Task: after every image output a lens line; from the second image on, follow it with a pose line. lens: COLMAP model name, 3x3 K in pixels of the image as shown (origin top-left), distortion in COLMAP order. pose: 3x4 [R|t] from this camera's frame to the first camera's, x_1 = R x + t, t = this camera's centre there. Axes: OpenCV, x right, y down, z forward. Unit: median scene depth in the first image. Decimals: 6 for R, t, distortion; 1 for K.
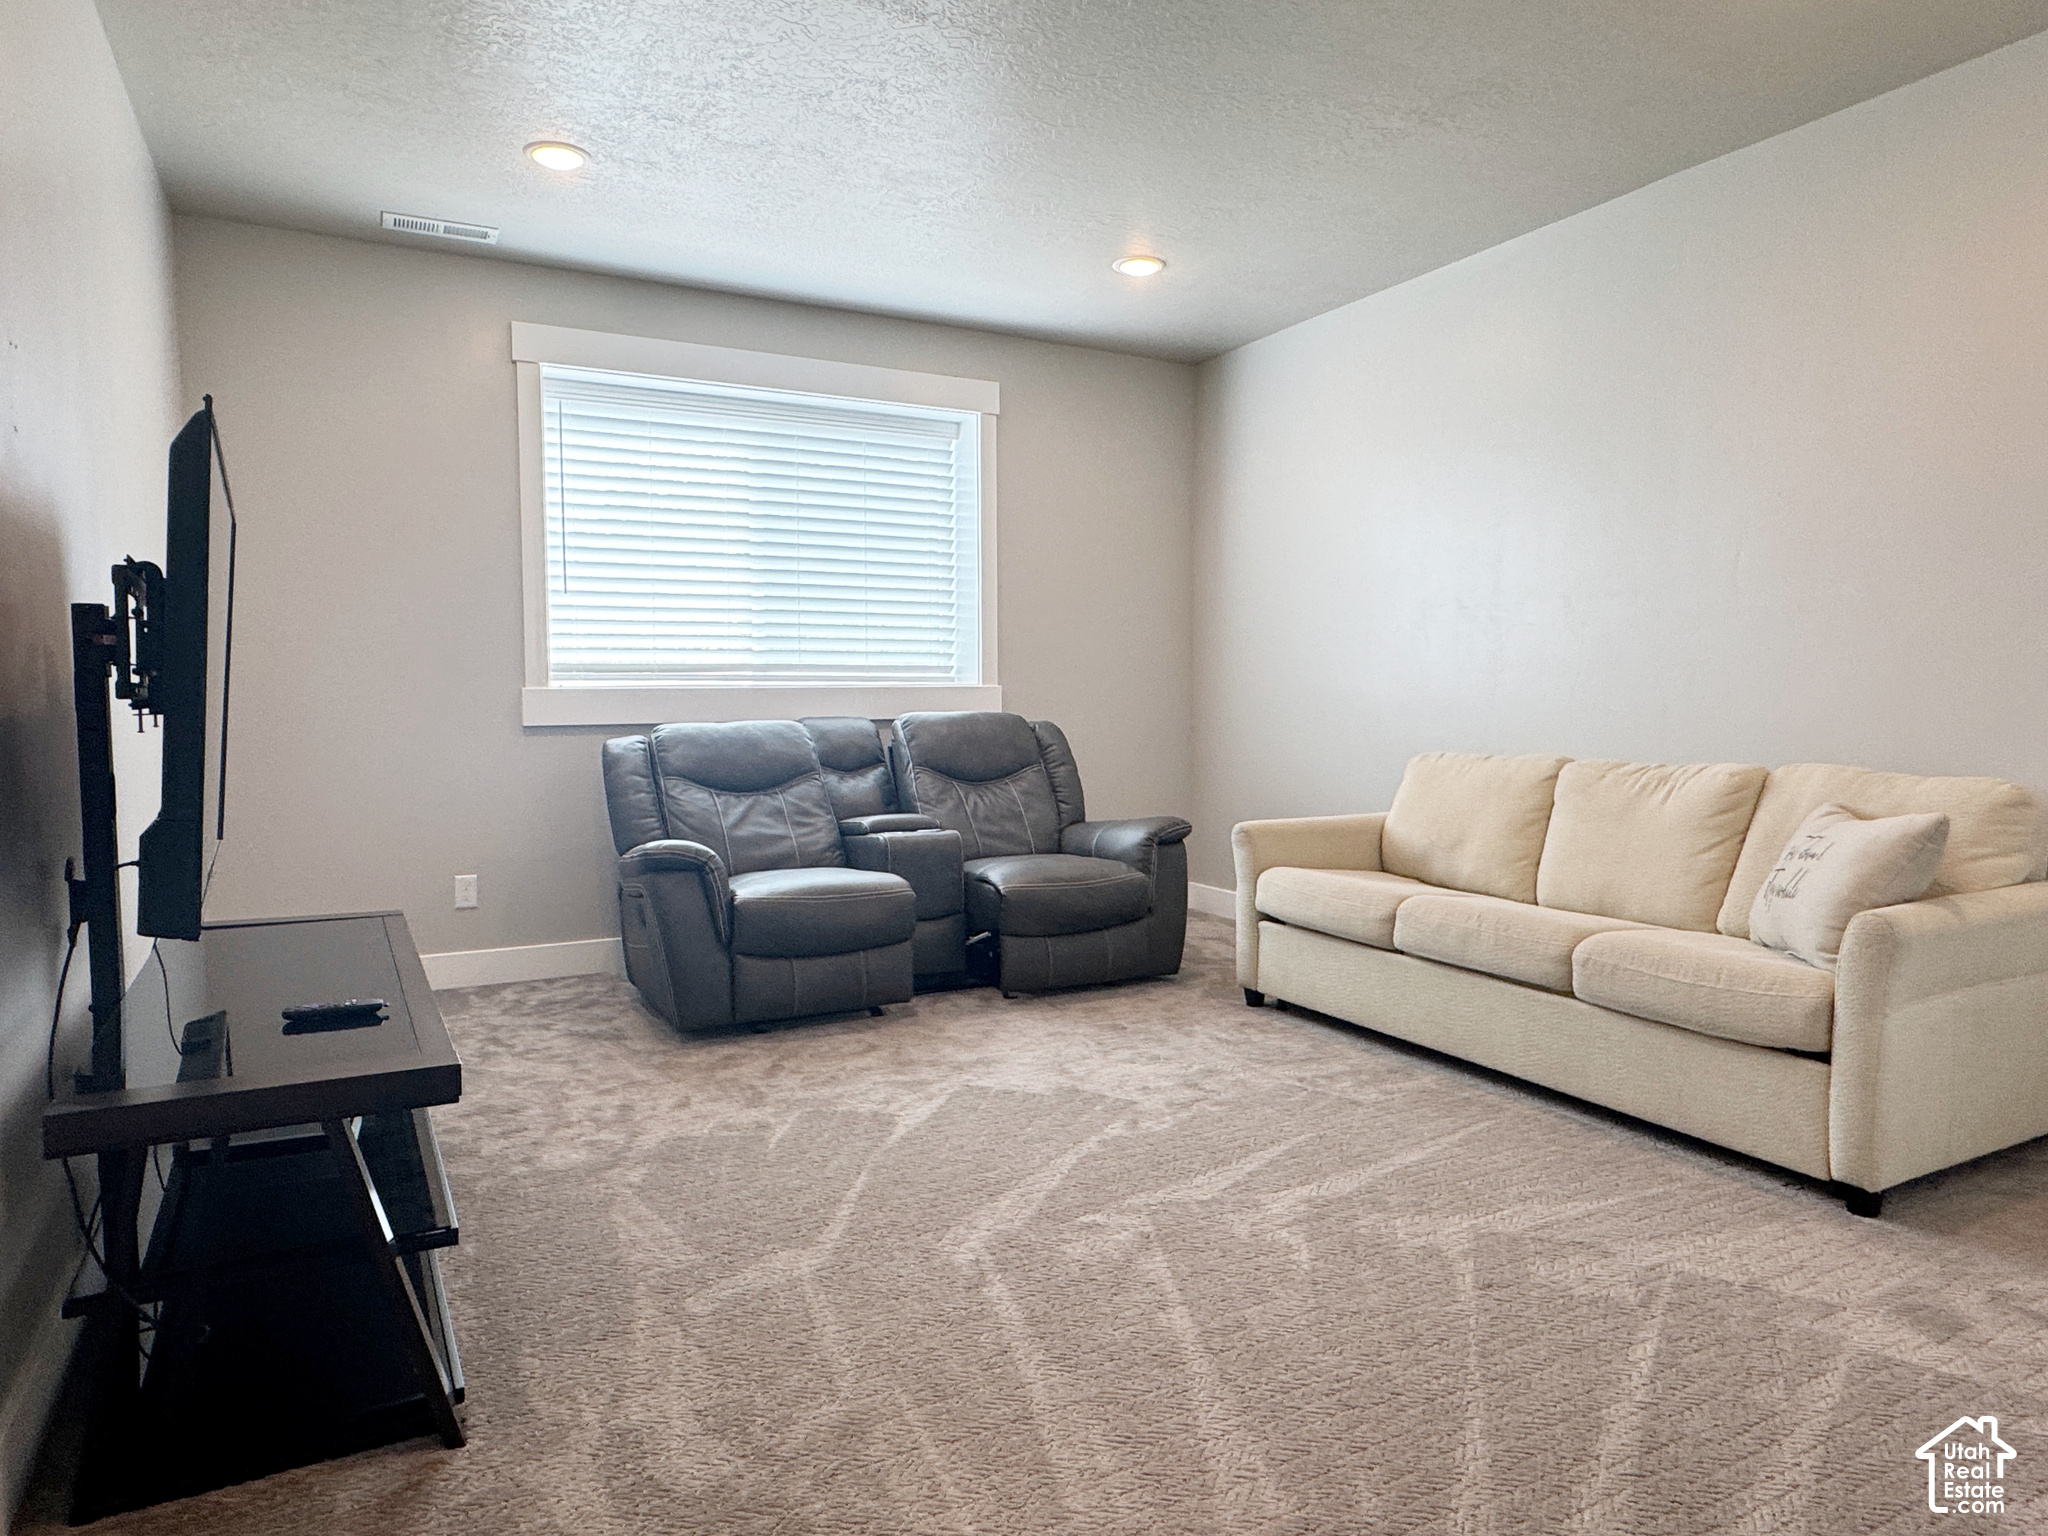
lens RADIAL K [[1266.0, 0, 1024.0], [0, 1266.0, 768.0], [0, 0, 1]] dist [-0.002724, 0.000110]
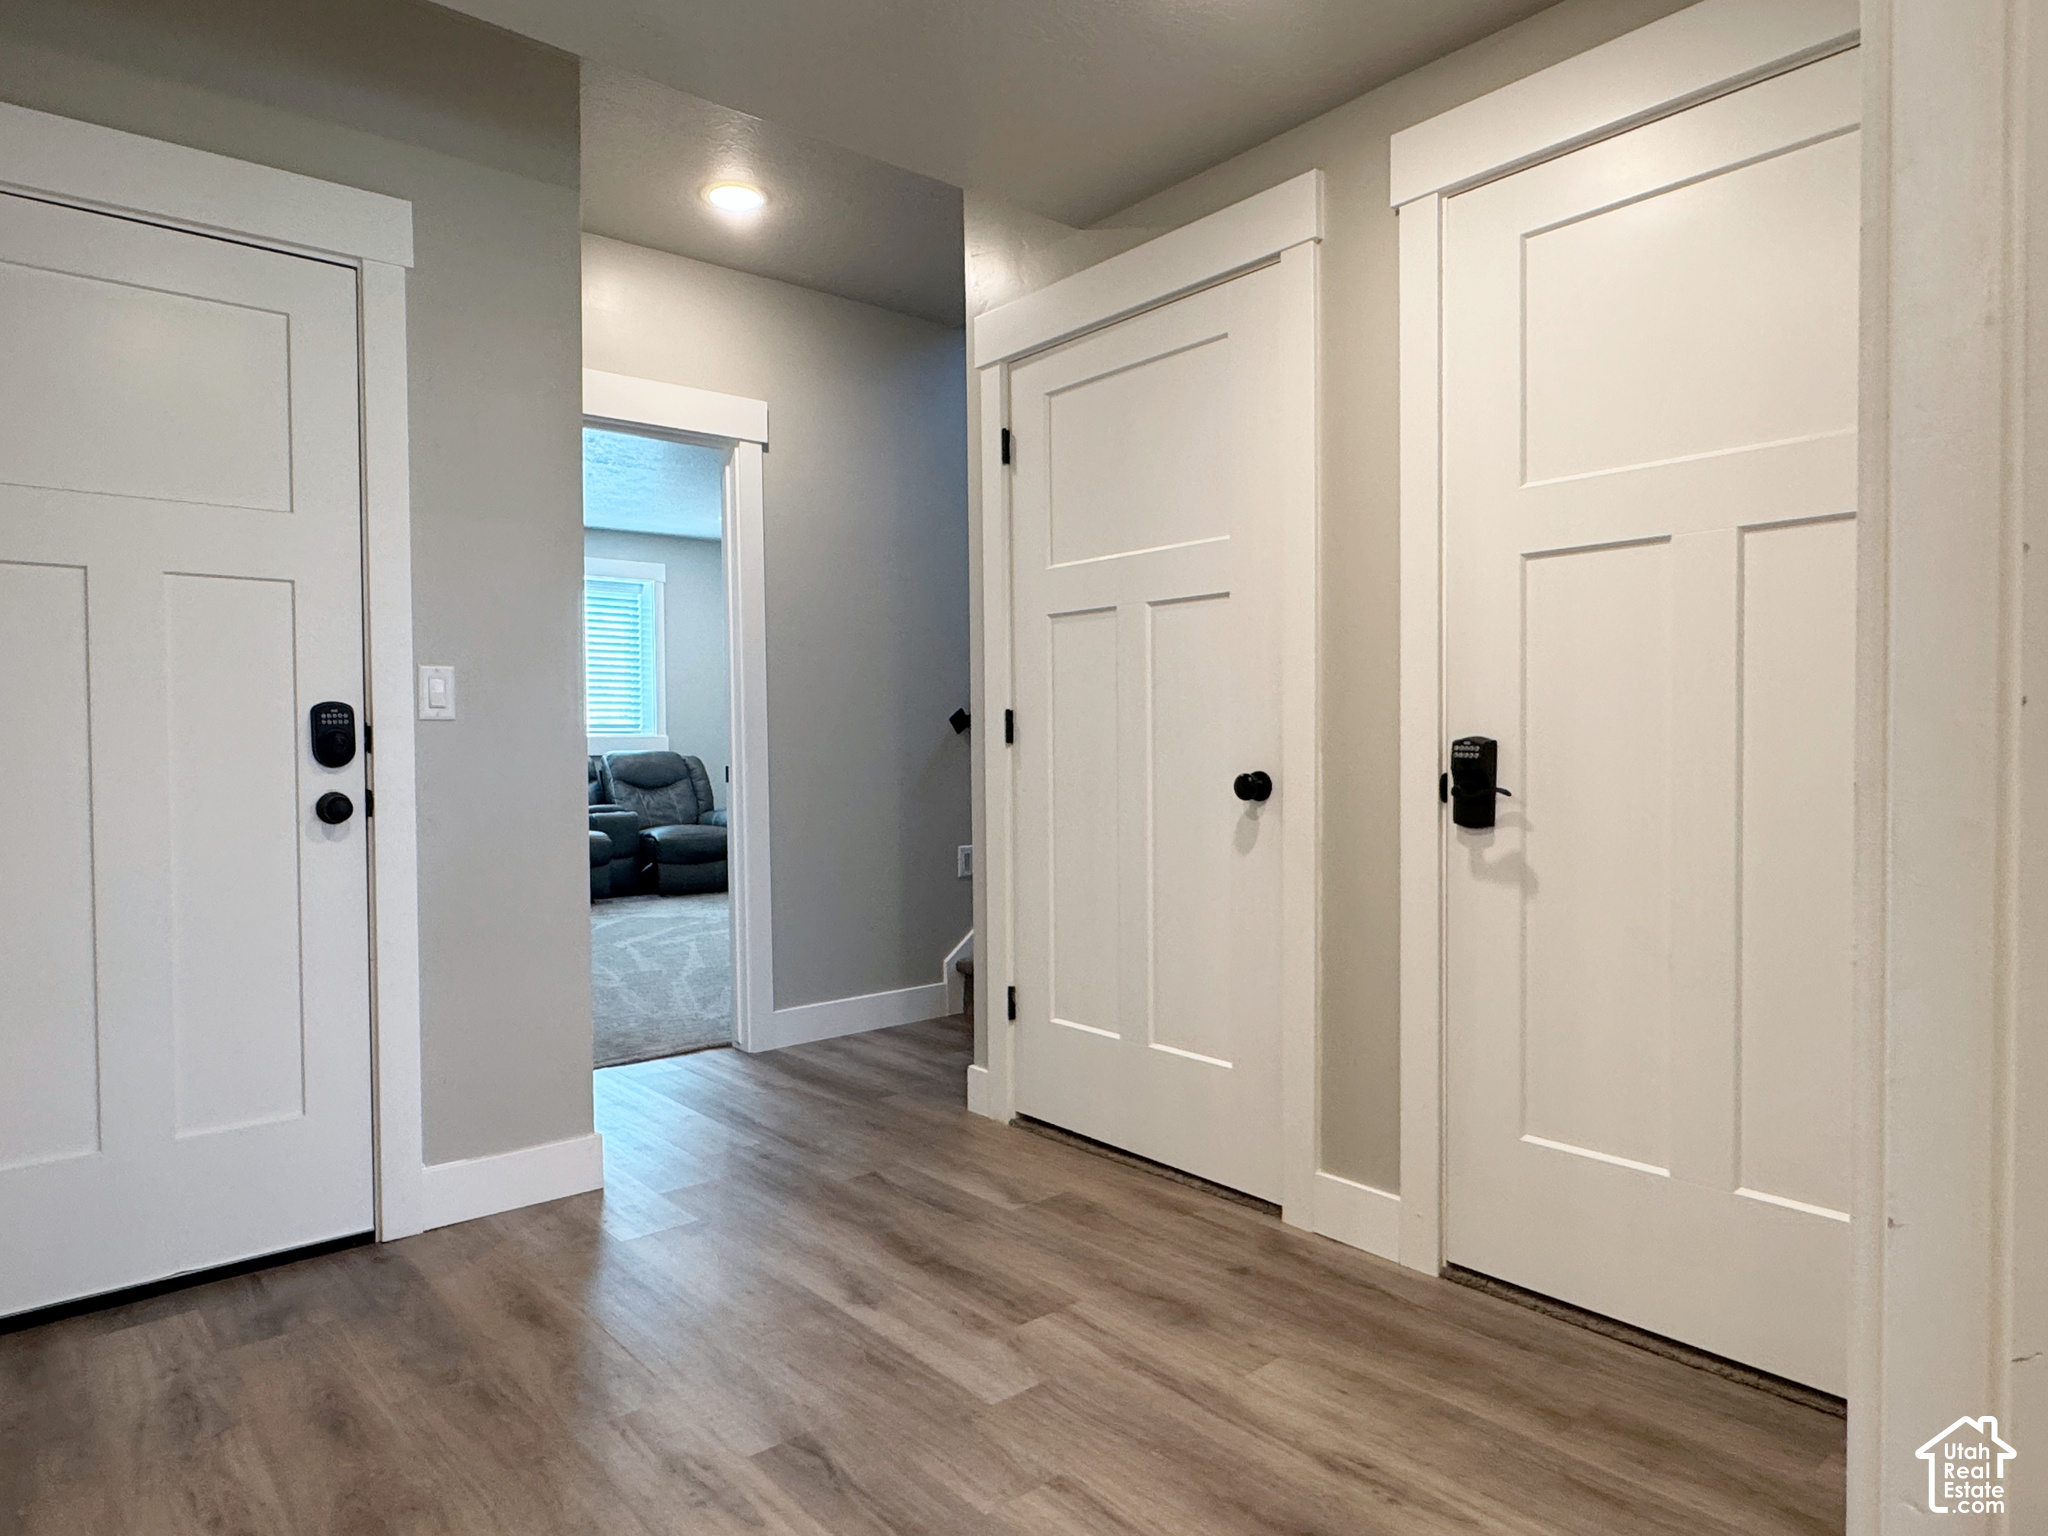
lens RADIAL K [[1266.0, 0, 1024.0], [0, 1266.0, 768.0], [0, 0, 1]] dist [-0.002724, 0.000110]
pose [[0.982511, -0.015349, 0.185568, 0.154481], [0.023281, 0.998902, -0.040644, 0.067871], [-0.184741, 0.044253, 0.981790, -0.891604]]
